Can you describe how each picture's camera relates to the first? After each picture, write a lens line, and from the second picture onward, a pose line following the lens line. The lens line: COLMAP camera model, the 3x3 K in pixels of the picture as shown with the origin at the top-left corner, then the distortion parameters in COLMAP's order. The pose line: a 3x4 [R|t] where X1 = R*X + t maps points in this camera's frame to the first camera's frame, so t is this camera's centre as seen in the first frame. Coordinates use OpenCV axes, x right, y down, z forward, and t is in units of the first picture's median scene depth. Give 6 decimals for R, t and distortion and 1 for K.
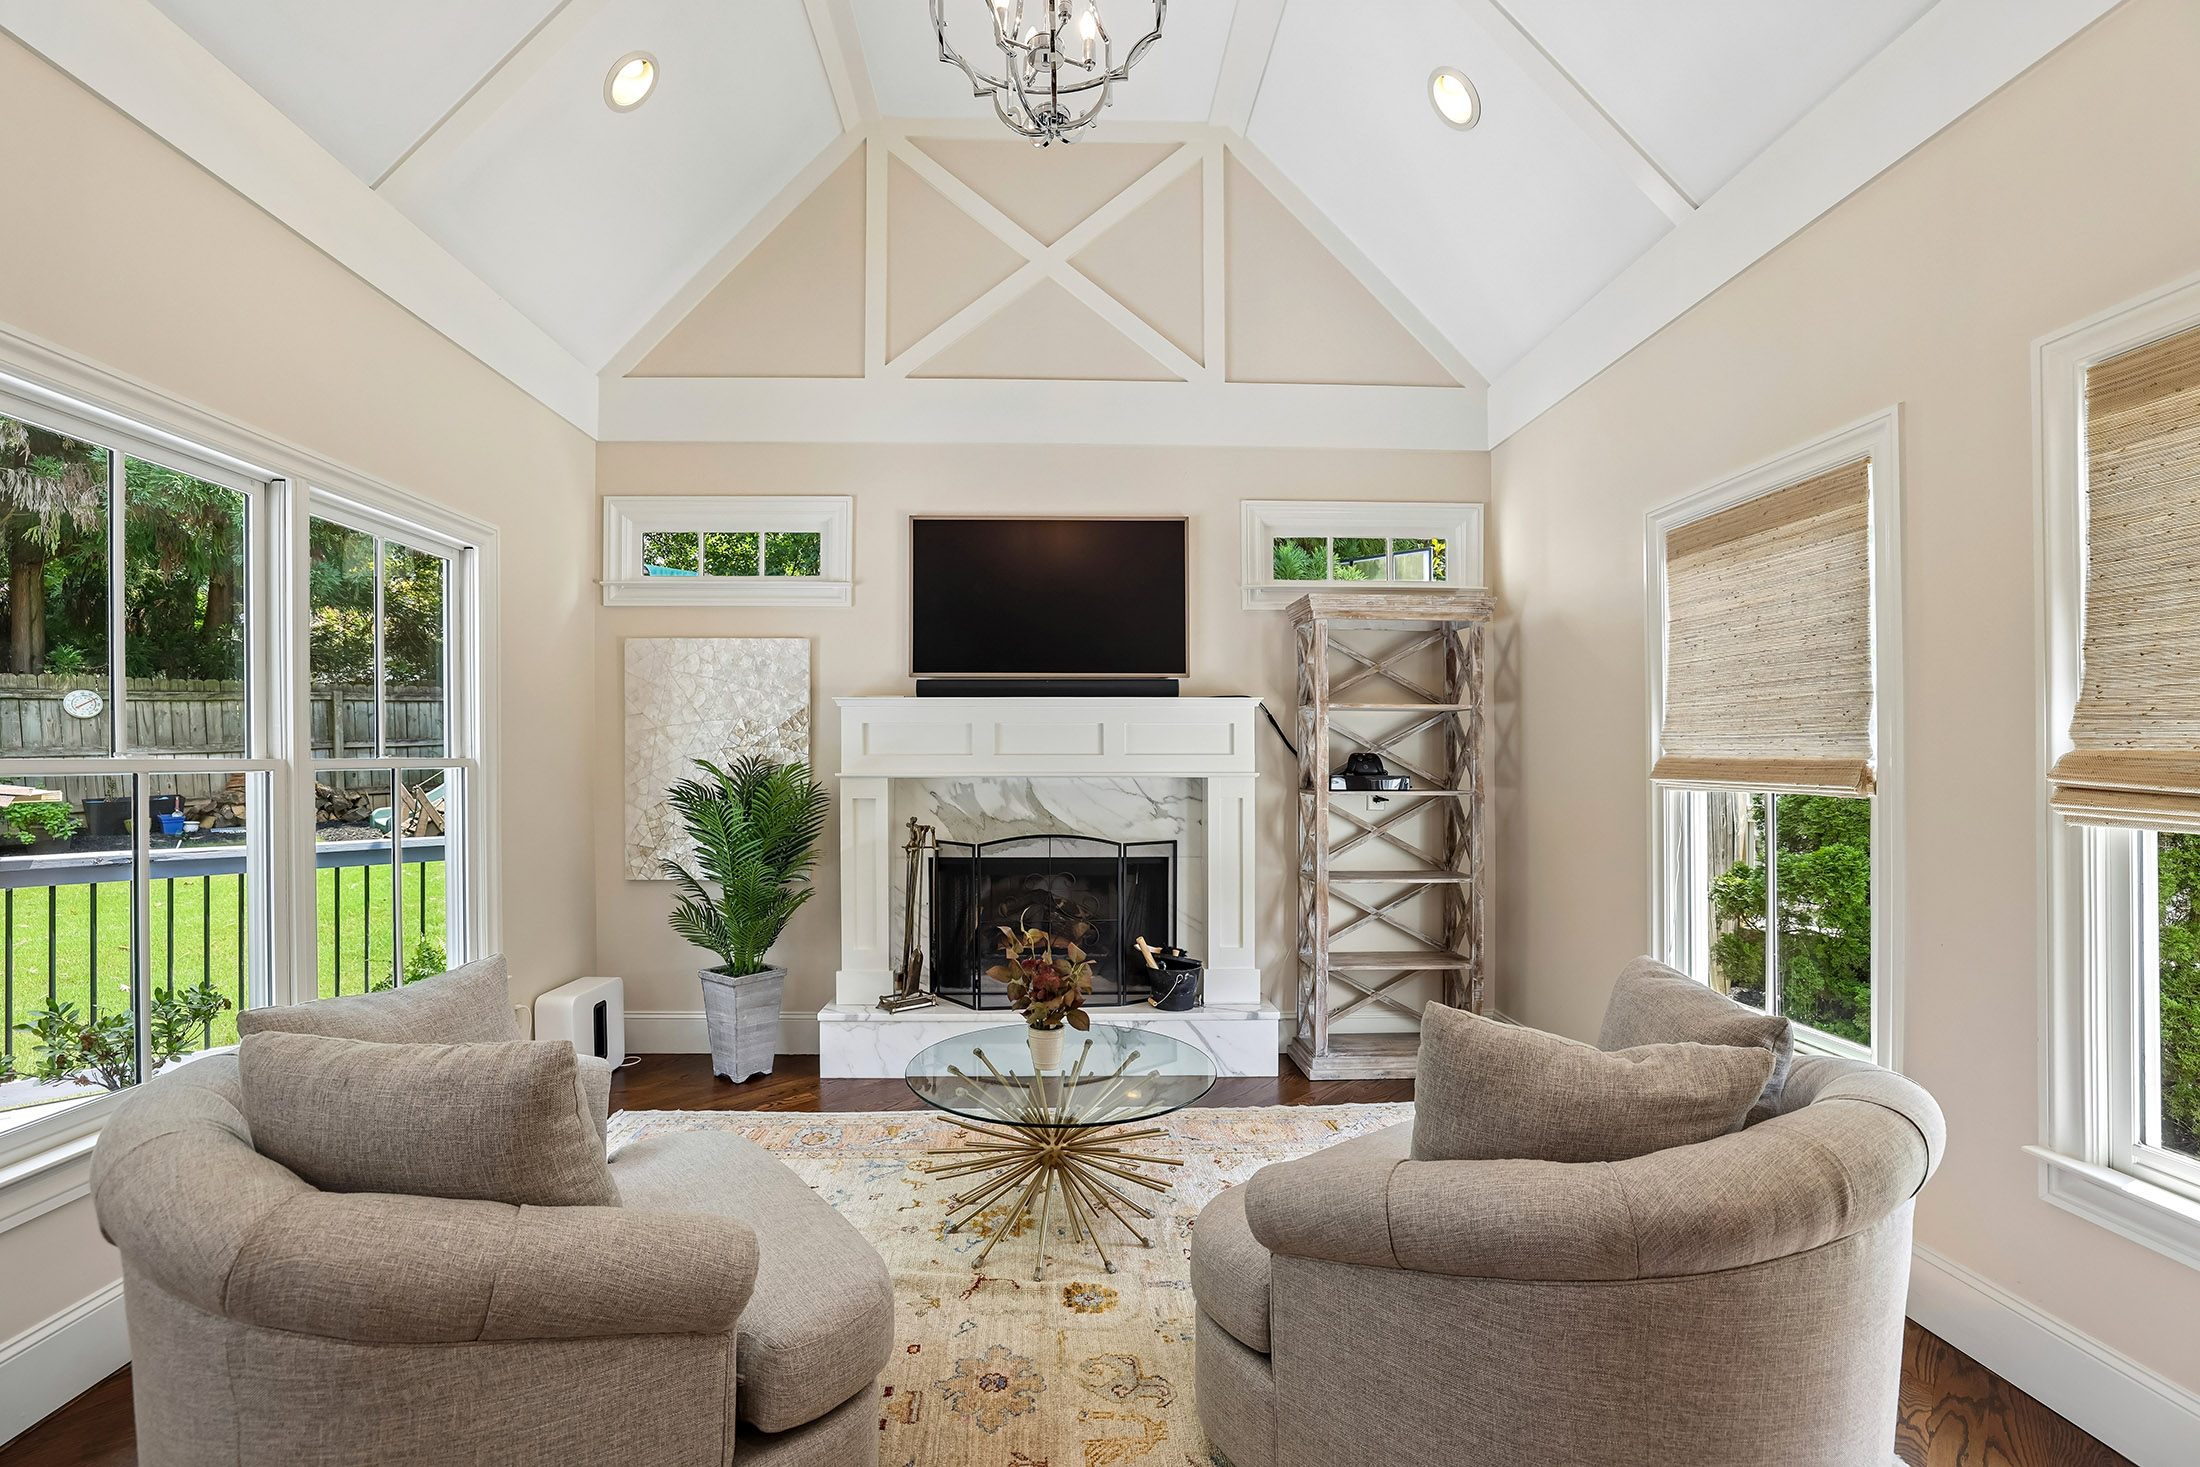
lens RADIAL K [[993.9, 0, 1034.3], [0, 993.9, 763.6], [0, 0, 1]] dist [-0.004149, 0.000826]
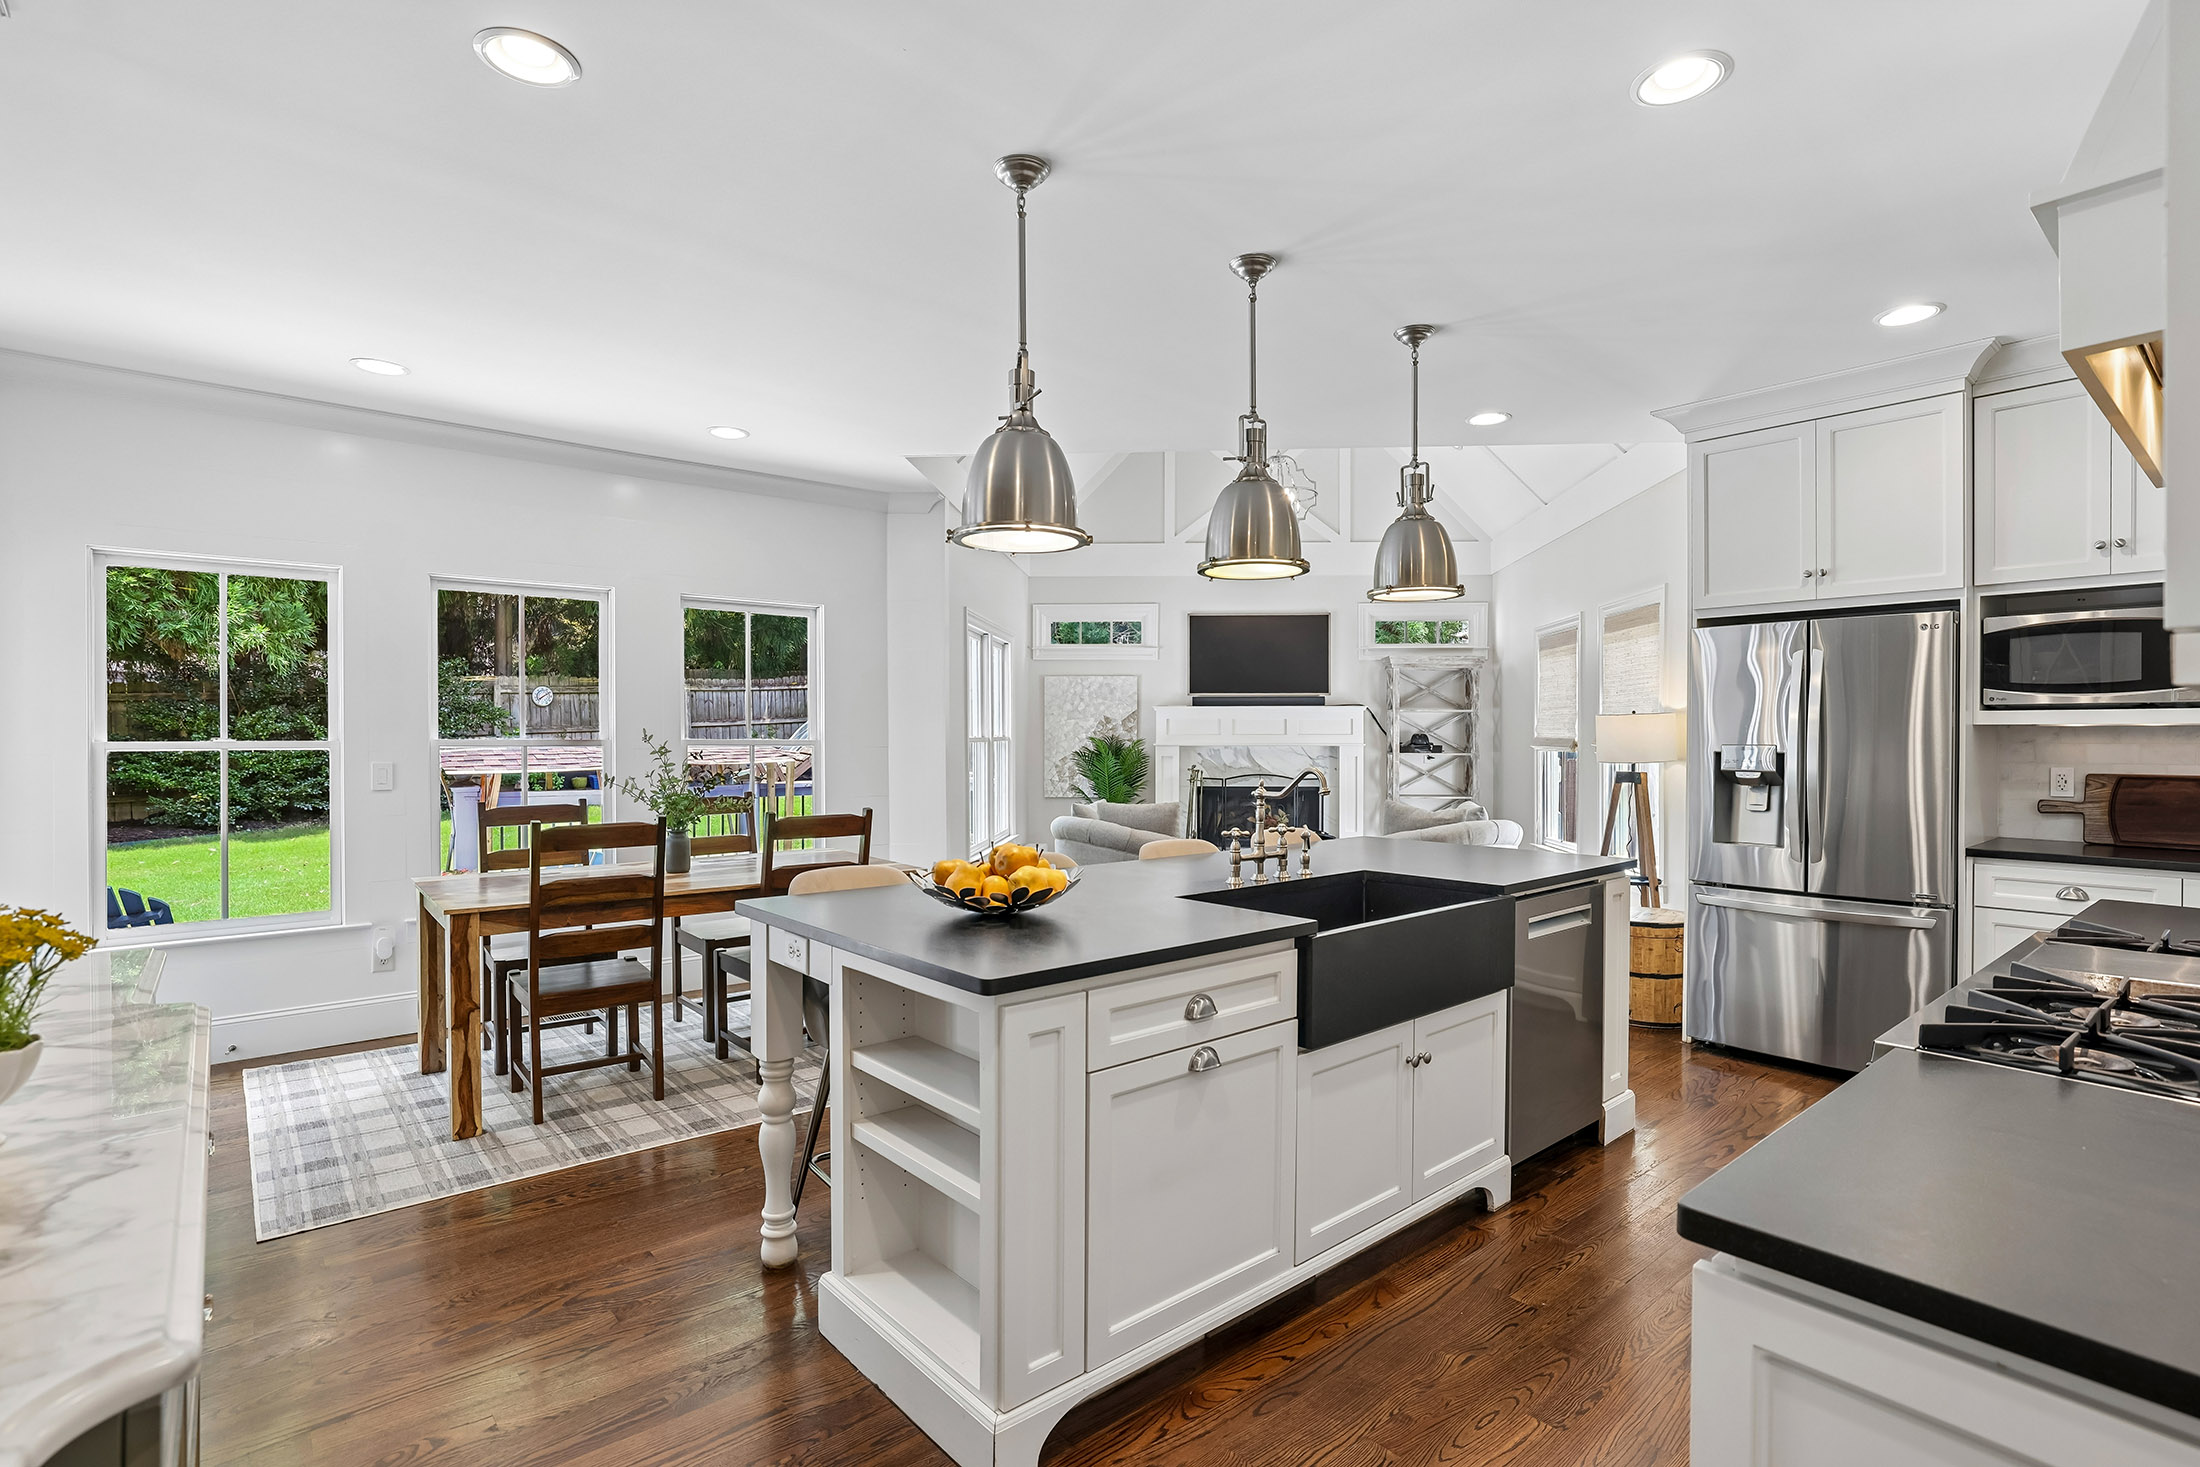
lens RADIAL K [[1077.5, 0, 1109.1], [0, 1077.5, 759.2], [0, 0, 1]] dist [-0.000497, -0.000119]
pose [[0.996824, 0.001902, -0.079610, -0.111084], [-0.000308, 0.999799, 0.020030, -0.002867], [0.079632, -0.019942, 0.996625, -1.164477]]
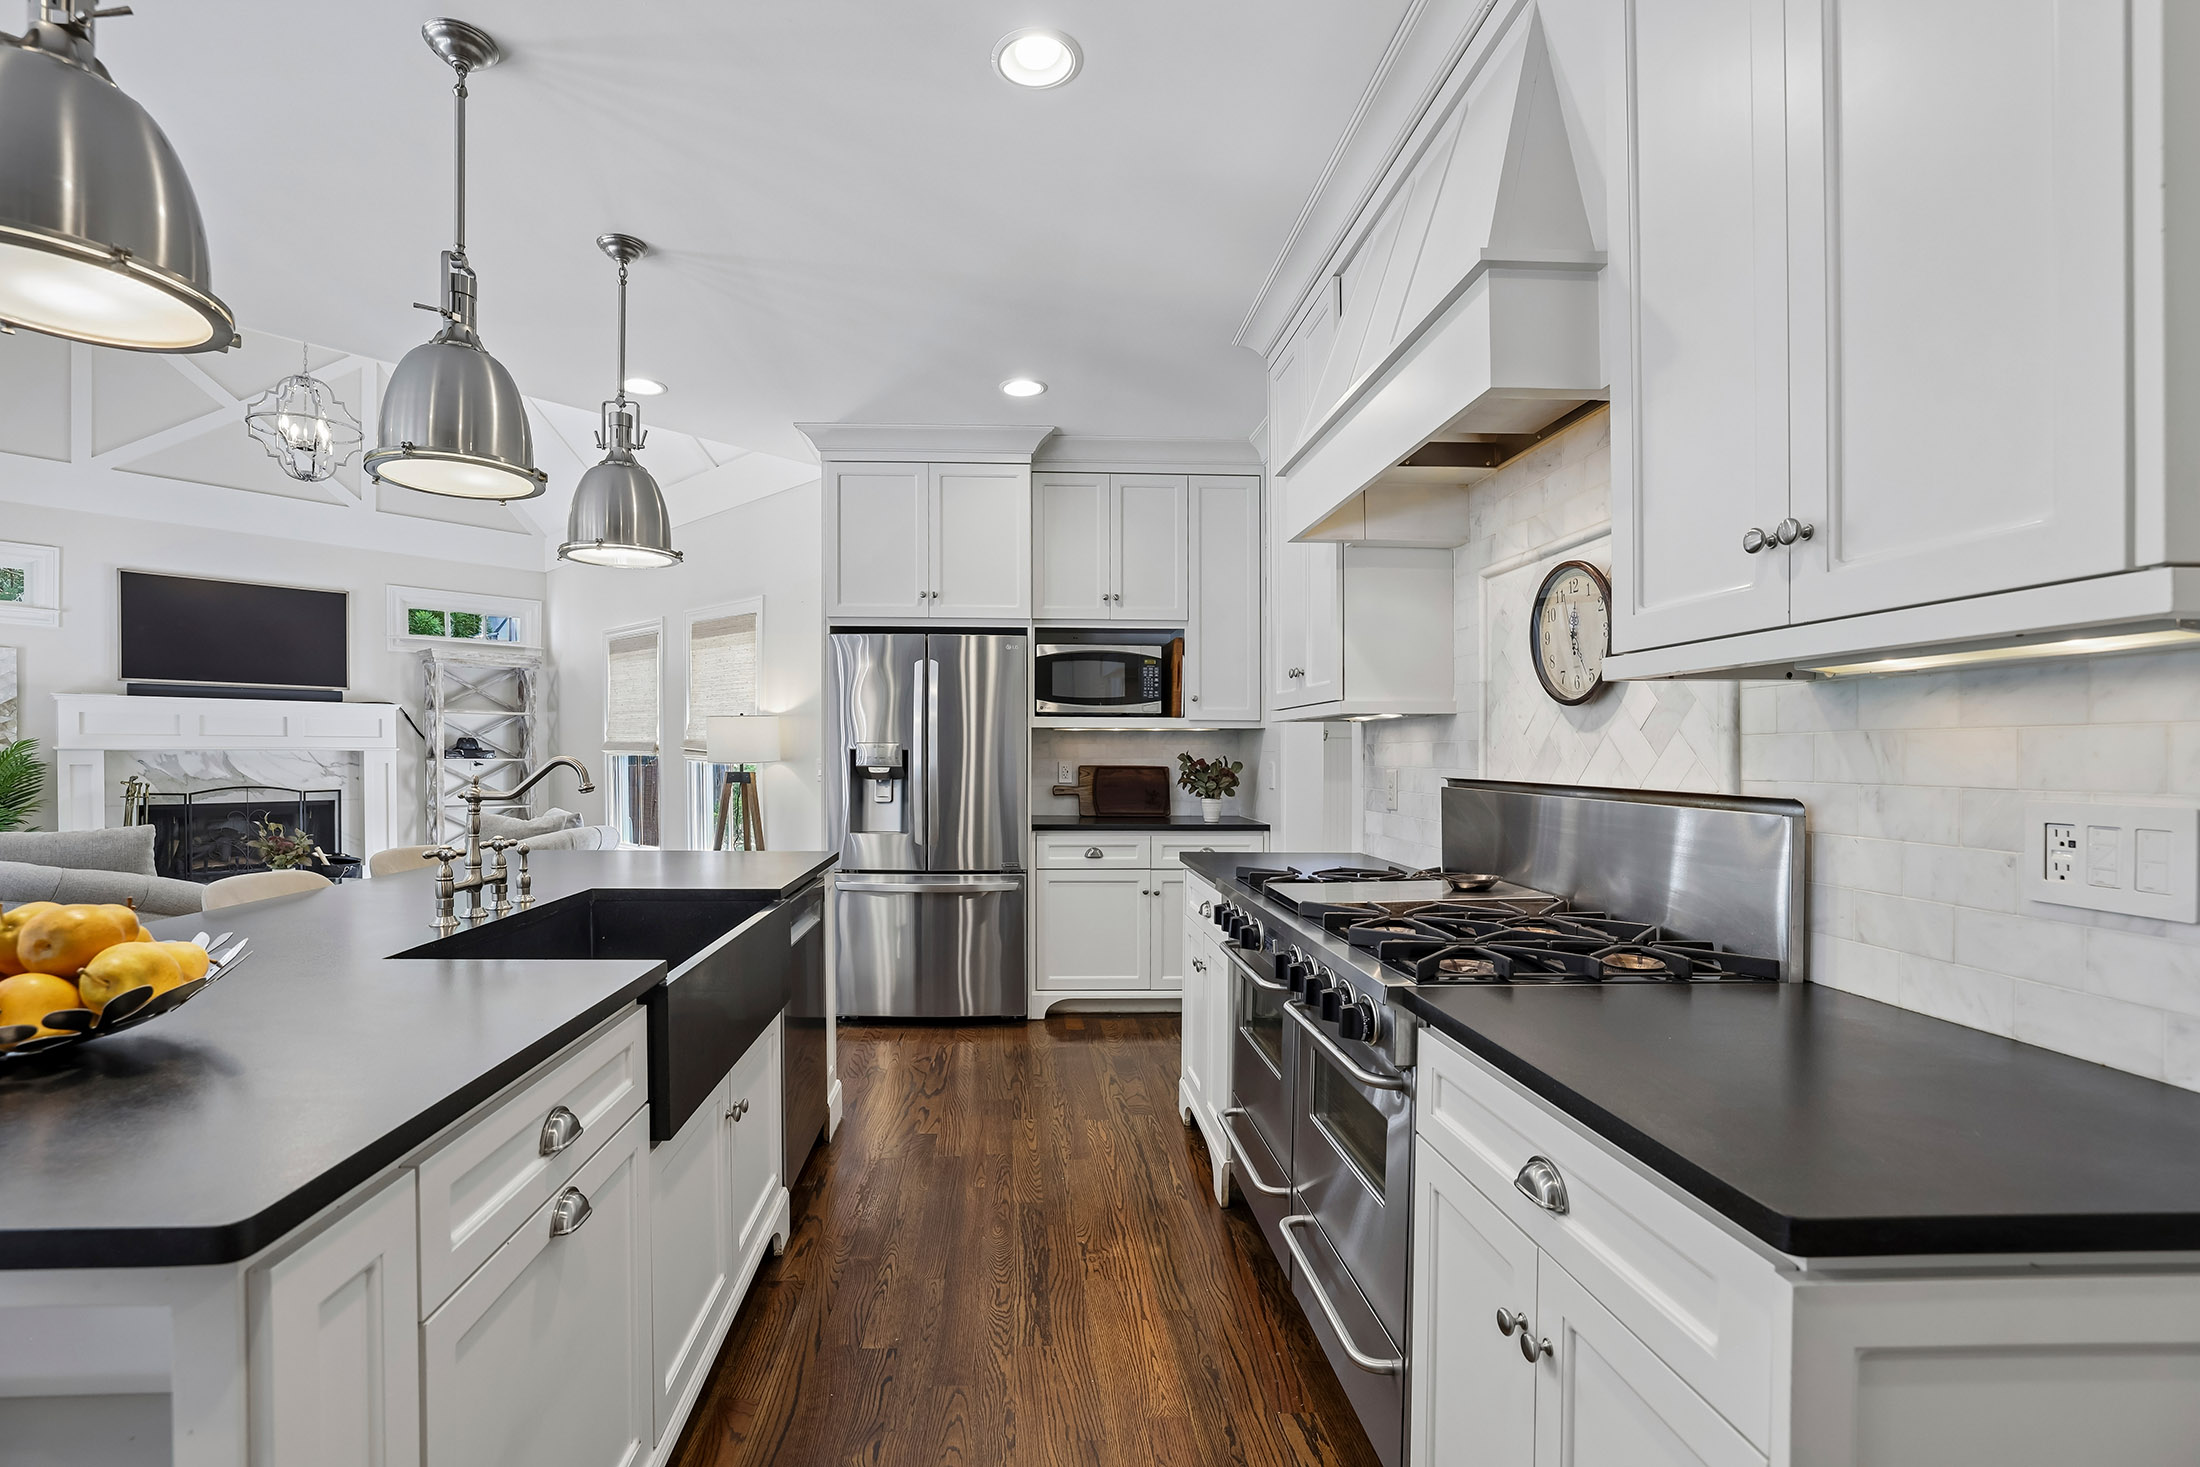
lens RADIAL K [[993.9, 0, 1034.3], [0, 993.9, 763.6], [0, 0, 1]] dist [-0.004149, 0.000826]
pose [[0.701414, -0.004790, 0.712738, -0.219000], [-0.003193, 0.999946, 0.009863, 0.014709], [-0.712747, -0.009194, 0.701361, -0.953815]]
